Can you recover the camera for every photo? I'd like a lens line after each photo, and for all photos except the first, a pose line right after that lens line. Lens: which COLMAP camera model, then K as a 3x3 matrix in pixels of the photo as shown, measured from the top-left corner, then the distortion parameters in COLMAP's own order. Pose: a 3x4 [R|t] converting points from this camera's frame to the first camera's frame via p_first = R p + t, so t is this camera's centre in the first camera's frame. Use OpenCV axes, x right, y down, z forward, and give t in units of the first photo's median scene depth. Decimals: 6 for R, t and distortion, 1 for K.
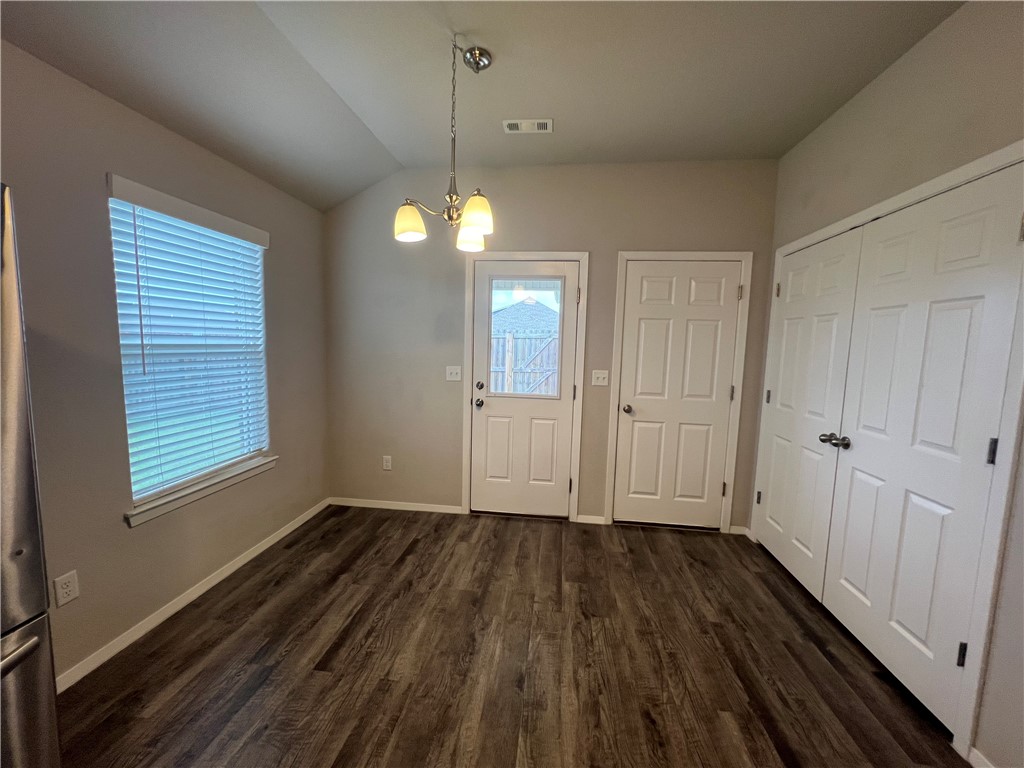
lens RADIAL K [[409.4, 0, 511.7], [0, 409.4, 382.7], [0, 0, 1]] dist [-0.002976, 0.000853]
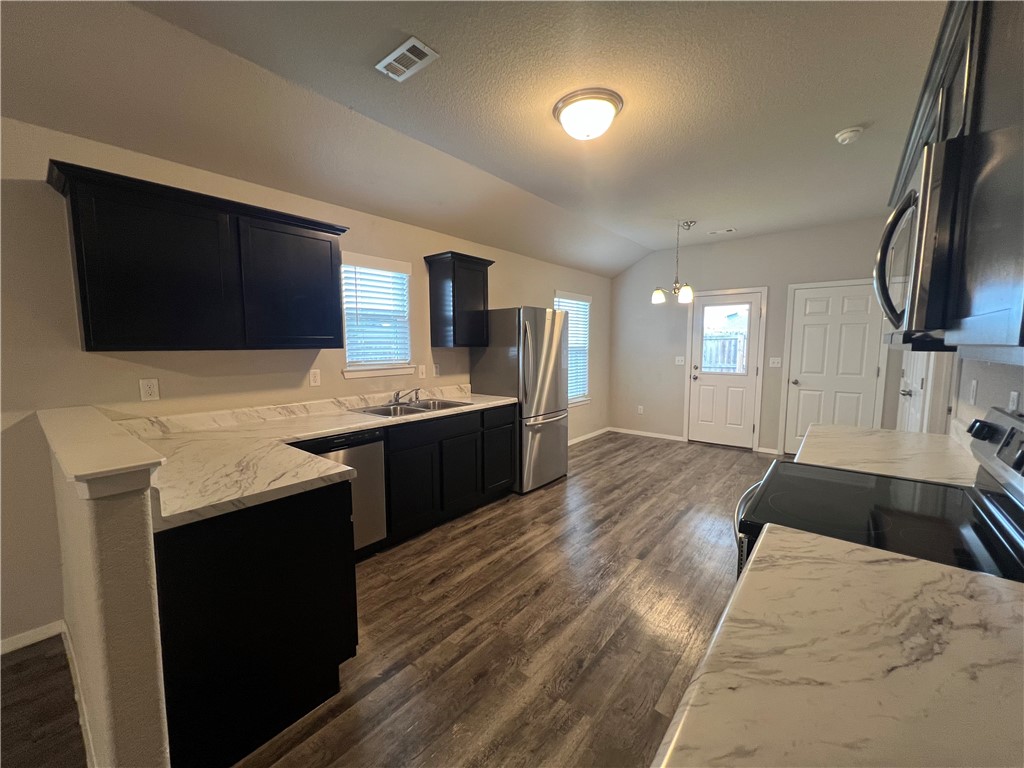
lens RADIAL K [[409.4, 0, 511.4], [0, 409.4, 385.0], [0, 0, 1]] dist [-0.002976, 0.000853]
pose [[0.843319, 0.025686, -0.536799, 0.212313], [-0.027700, 0.999607, 0.004314, 0.103072], [0.536699, 0.011231, 0.843699, -0.963320]]
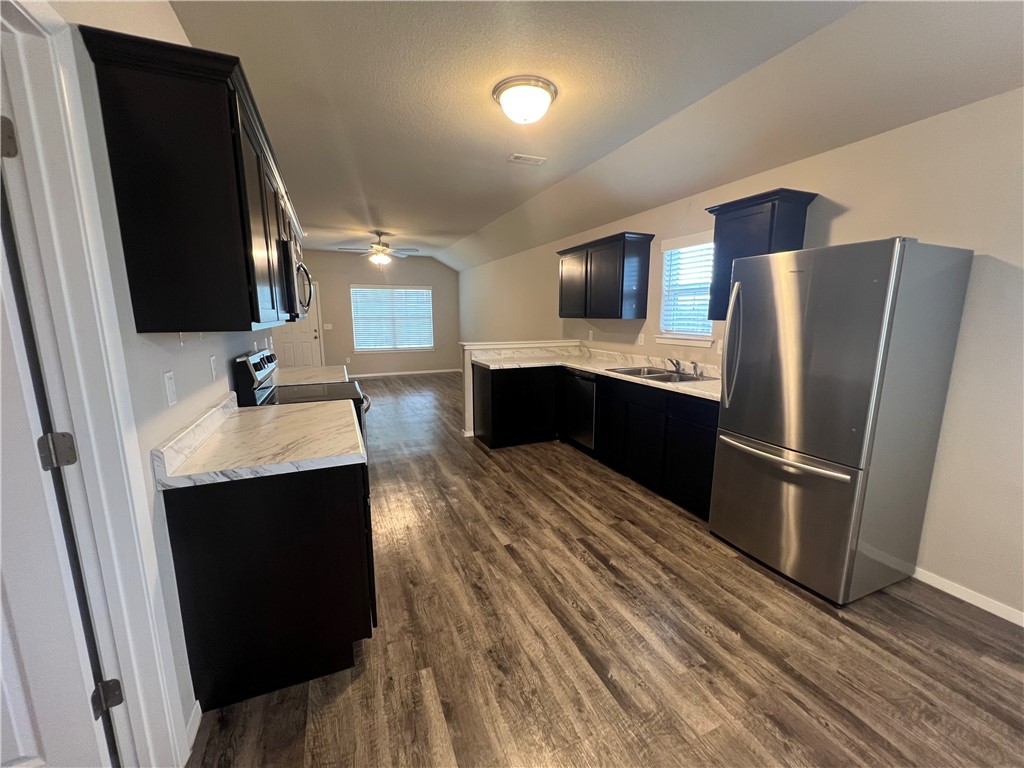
lens RADIAL K [[409.4, 0, 513.2], [0, 409.4, 384.0], [0, 0, 1]] dist [-0.002976, 0.000853]
pose [[-0.863262, 0.062576, -0.500863, 0.371538], [-0.068717, 0.968477, 0.239435, -0.050573], [0.500057, 0.241113, -0.831750, 0.553230]]
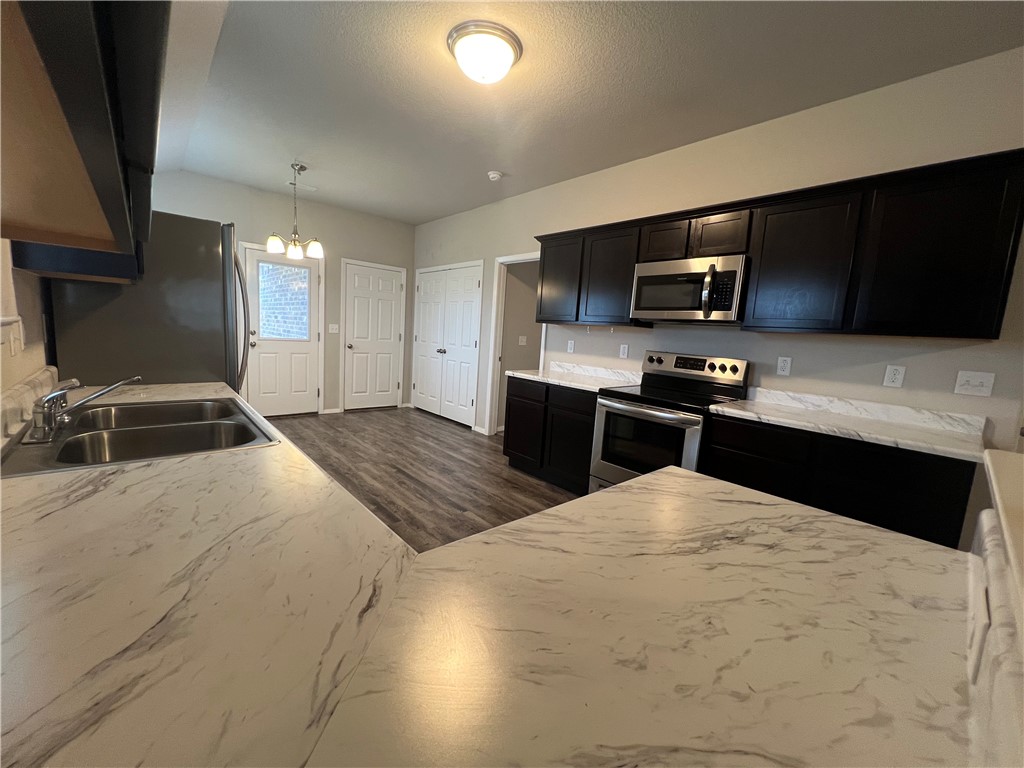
lens RADIAL K [[409.4, 0, 512.4], [0, 409.4, 385.4], [0, 0, 1]] dist [-0.002976, 0.000853]
pose [[0.660151, -0.080881, 0.746766, -0.628508], [0.026374, 0.996069, 0.084568, 0.105403], [-0.750670, -0.036132, 0.659689, -0.766095]]
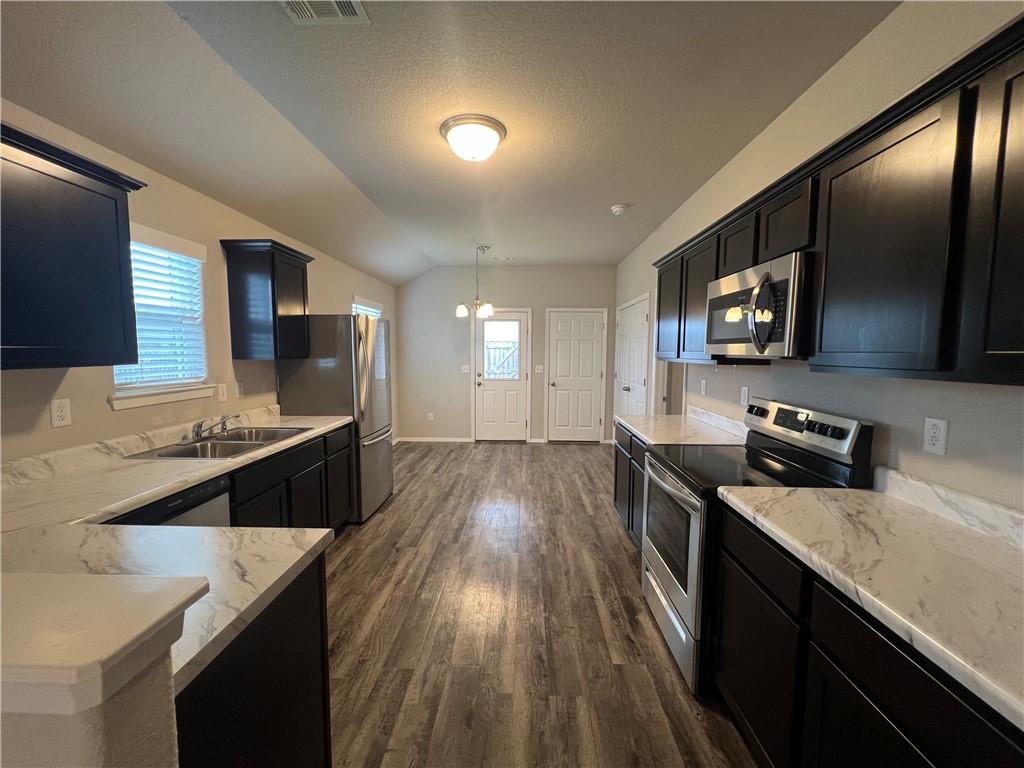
lens RADIAL K [[409.4, 0, 511.6], [0, 409.4, 384.7], [0, 0, 1]] dist [-0.002976, 0.000853]
pose [[0.996034, -0.027577, 0.084589, -0.096787], [0.028707, 0.999514, -0.012177, 0.088270], [-0.084212, 0.014557, 0.996342, -1.039008]]
